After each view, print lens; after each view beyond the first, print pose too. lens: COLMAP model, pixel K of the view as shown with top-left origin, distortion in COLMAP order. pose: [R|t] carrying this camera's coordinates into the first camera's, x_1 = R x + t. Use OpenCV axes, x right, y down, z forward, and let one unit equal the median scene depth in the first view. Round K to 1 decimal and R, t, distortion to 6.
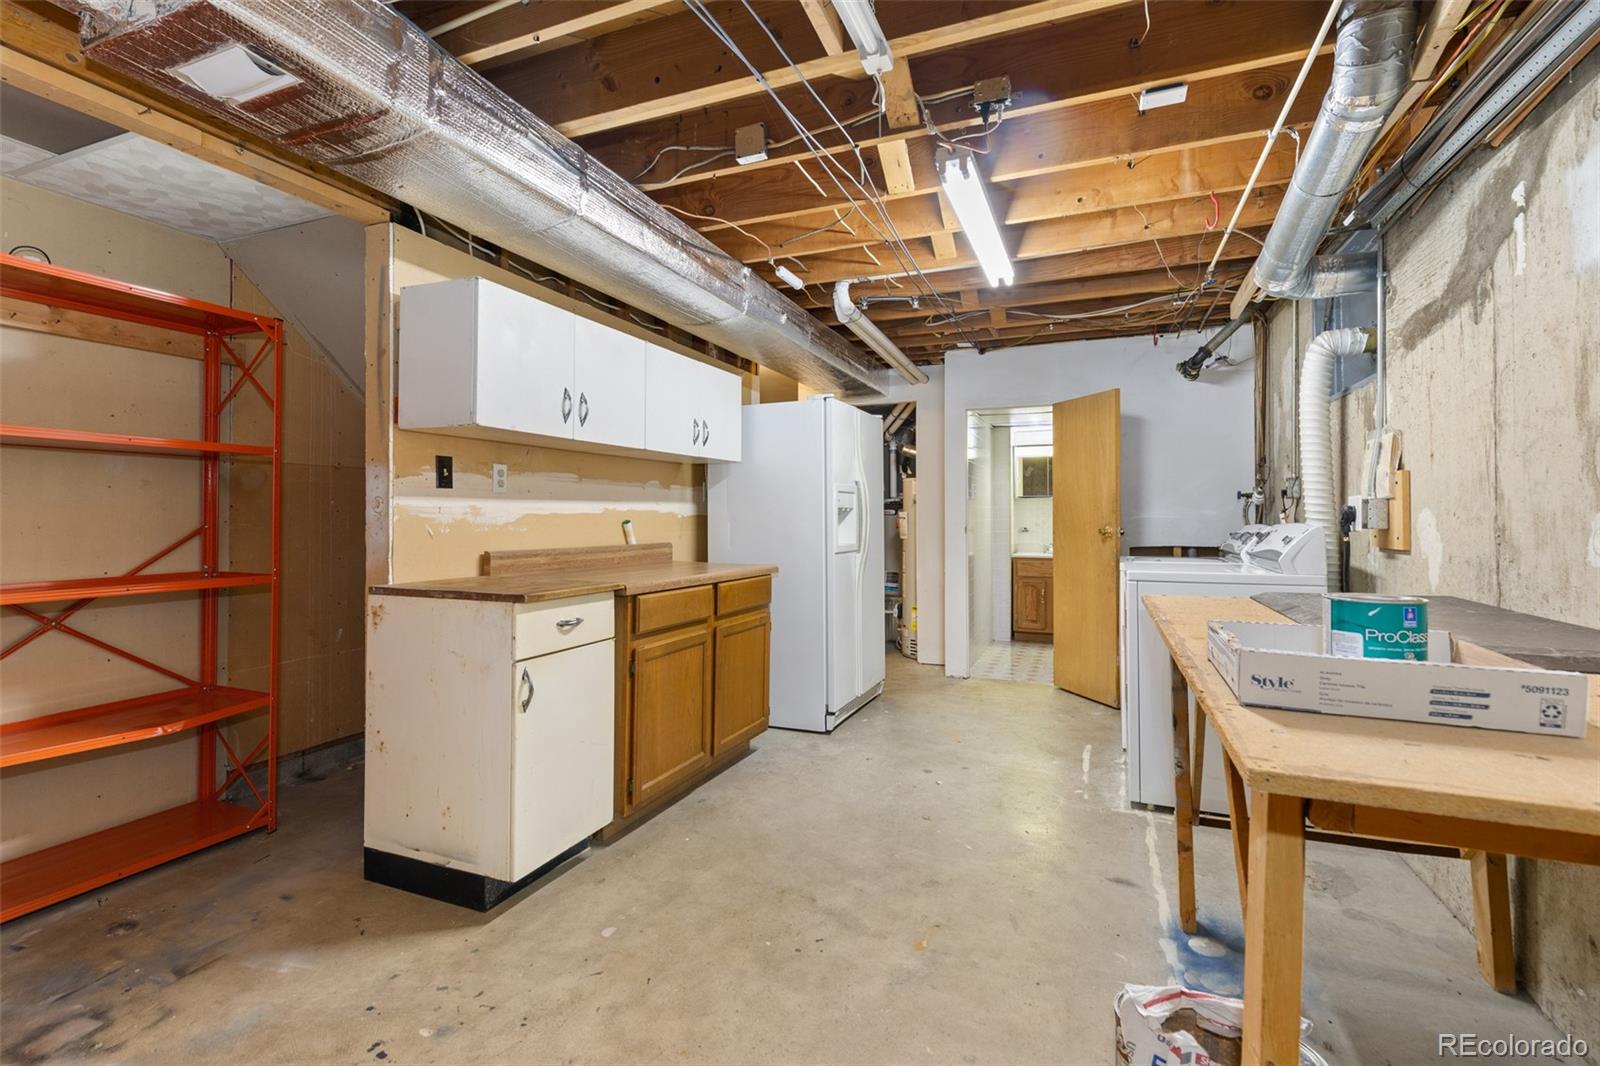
lens RADIAL K [[728.0, 0, 801.3], [0, 728.0, 522.7], [0, 0, 1]] dist [0.011888, -0.003131]
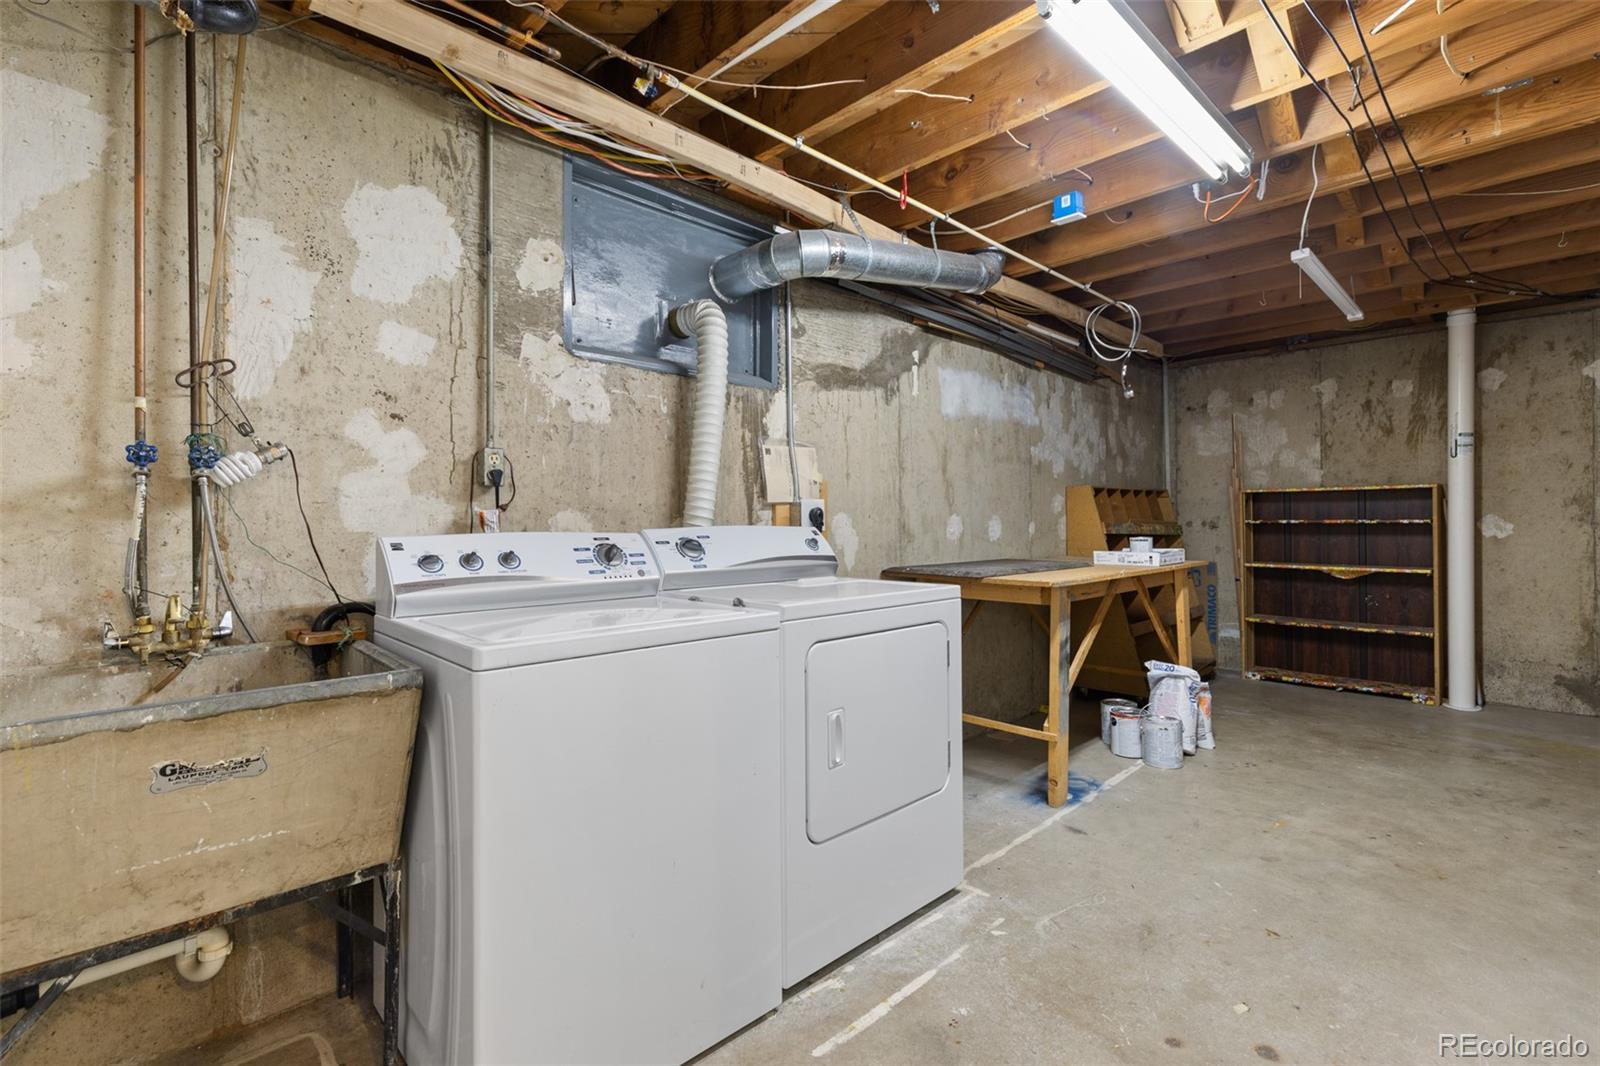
lens RADIAL K [[728.0, 0, 804.1], [0, 728.0, 520.7], [0, 0, 1]] dist [0.011888, -0.003131]
pose [[-0.916979, 0.010172, 0.398805, 0.400618], [0.011800, 0.999929, 0.001627, -0.007446], [-0.398760, 0.006198, -0.917034, 2.439108]]
